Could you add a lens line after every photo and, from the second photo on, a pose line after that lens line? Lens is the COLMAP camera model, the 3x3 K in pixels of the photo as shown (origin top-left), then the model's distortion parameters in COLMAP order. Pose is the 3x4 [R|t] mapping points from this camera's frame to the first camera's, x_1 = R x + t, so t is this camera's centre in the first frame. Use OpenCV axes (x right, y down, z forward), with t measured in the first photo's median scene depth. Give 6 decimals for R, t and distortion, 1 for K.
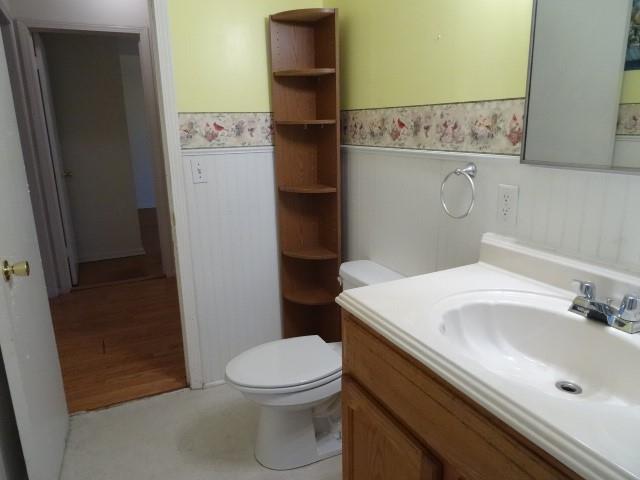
lens RADIAL K [[458.1, 0, 318.1], [0, 458.1, 241.3], [0, 0, 1]] dist [0.001547, -0.004601]
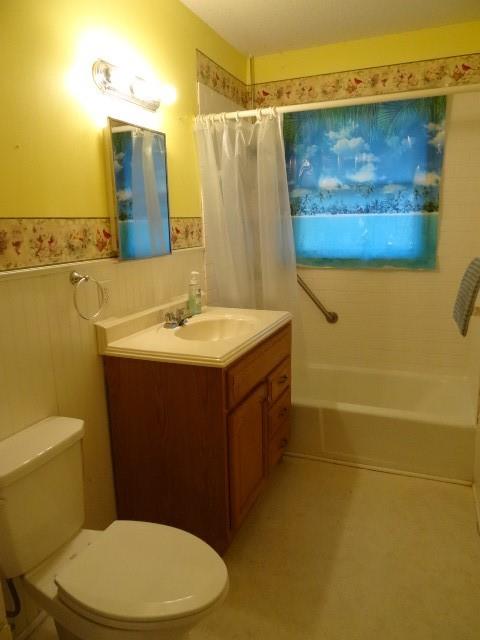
lens RADIAL K [[458.1, 0, 240.0], [0, 458.1, 320.0], [0, 0, 1]] dist [0.001547, -0.004601]
pose [[-0.675404, -0.097988, 0.730909, -0.761050], [0.238048, 0.909106, 0.341847, -0.343539], [-0.697971, 0.404876, -0.590688, 1.401063]]
